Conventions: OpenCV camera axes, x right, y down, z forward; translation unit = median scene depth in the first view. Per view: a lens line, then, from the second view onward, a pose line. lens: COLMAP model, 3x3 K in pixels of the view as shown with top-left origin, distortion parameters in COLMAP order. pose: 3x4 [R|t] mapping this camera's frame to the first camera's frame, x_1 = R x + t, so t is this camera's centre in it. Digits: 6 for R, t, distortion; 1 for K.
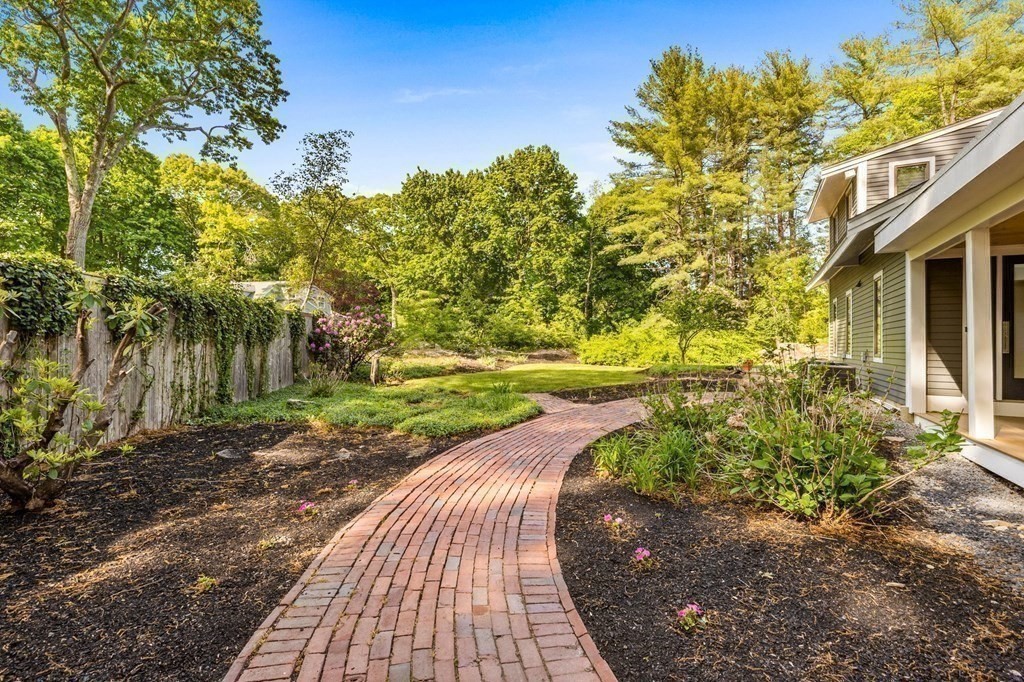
lens RADIAL K [[463.7, 0, 507.3], [0, 463.7, 342.0], [0, 0, 1]] dist [-0.003068, 0.000677]
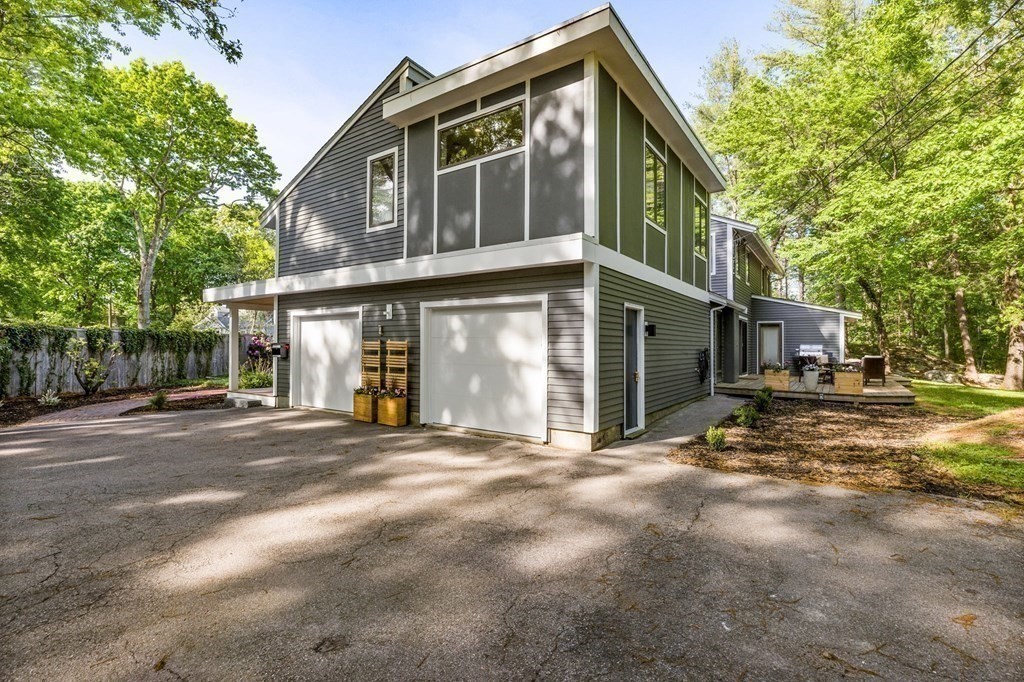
lens RADIAL K [[463.7, 0, 507.3], [0, 463.7, 342.0], [0, 0, 1]] dist [-0.003068, 0.000677]
pose [[0.991090, -0.005180, -0.133092, 0.621765], [0.004840, 0.999984, -0.002879, -0.015259], [0.133105, 0.002209, 0.991099, -0.502435]]
